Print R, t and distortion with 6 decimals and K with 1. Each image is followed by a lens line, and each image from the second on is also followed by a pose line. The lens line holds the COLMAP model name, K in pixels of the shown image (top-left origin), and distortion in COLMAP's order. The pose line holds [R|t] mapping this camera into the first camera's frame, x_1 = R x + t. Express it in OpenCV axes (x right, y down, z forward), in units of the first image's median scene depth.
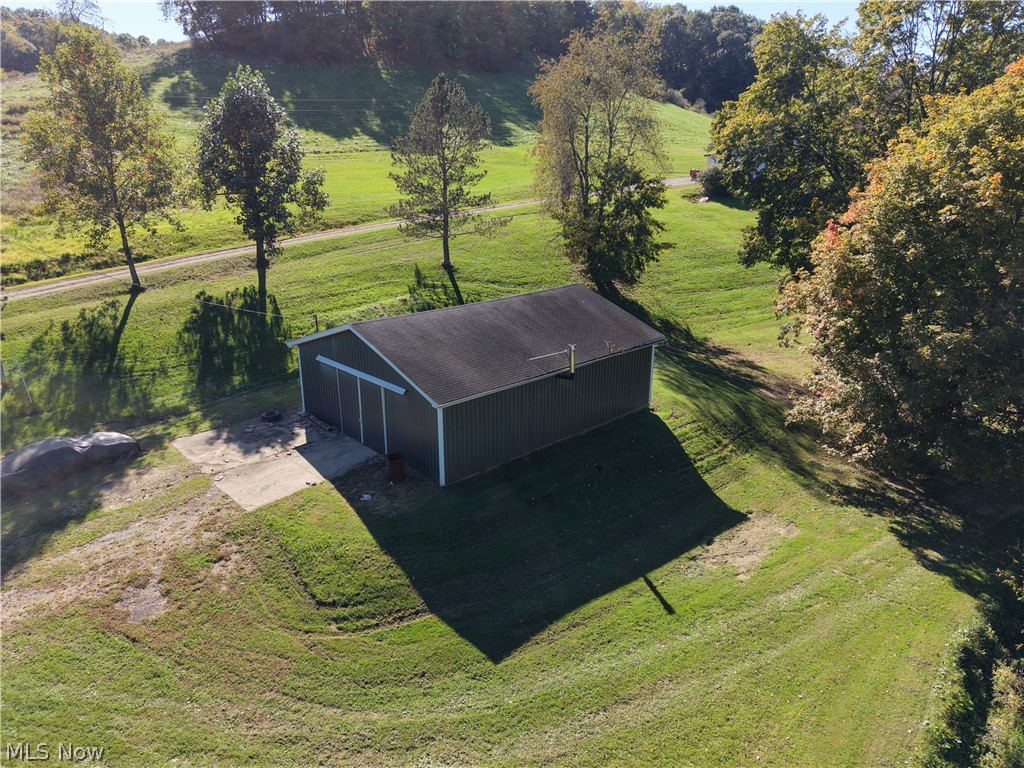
lens RADIAL K [[685.7, 0, 509.5], [0, 685.7, 386.0], [0, 0, 1]] dist [0.019549, -0.019380]
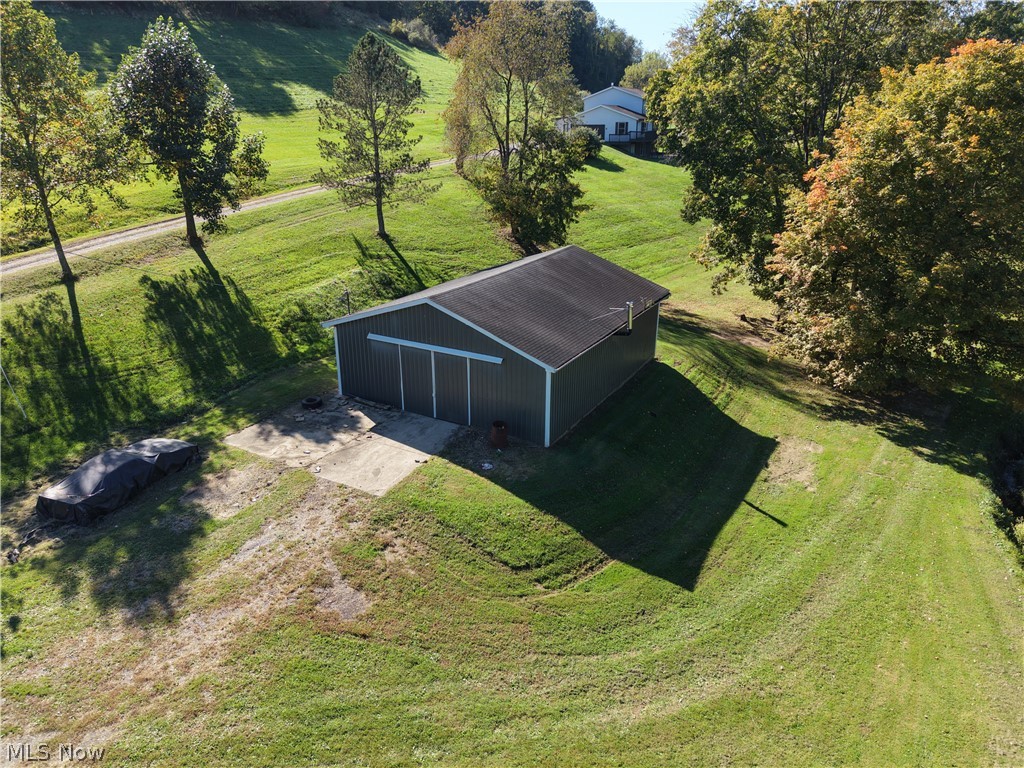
lens RADIAL K [[685.7, 0, 516.2], [0, 685.7, 385.4], [0, 0, 1]] dist [0.019549, -0.019380]
pose [[0.955821, -0.105386, 0.274409, -0.339940], [0.091917, 0.993864, 0.061525, -0.011901], [-0.279209, -0.033584, 0.959643, 0.016870]]
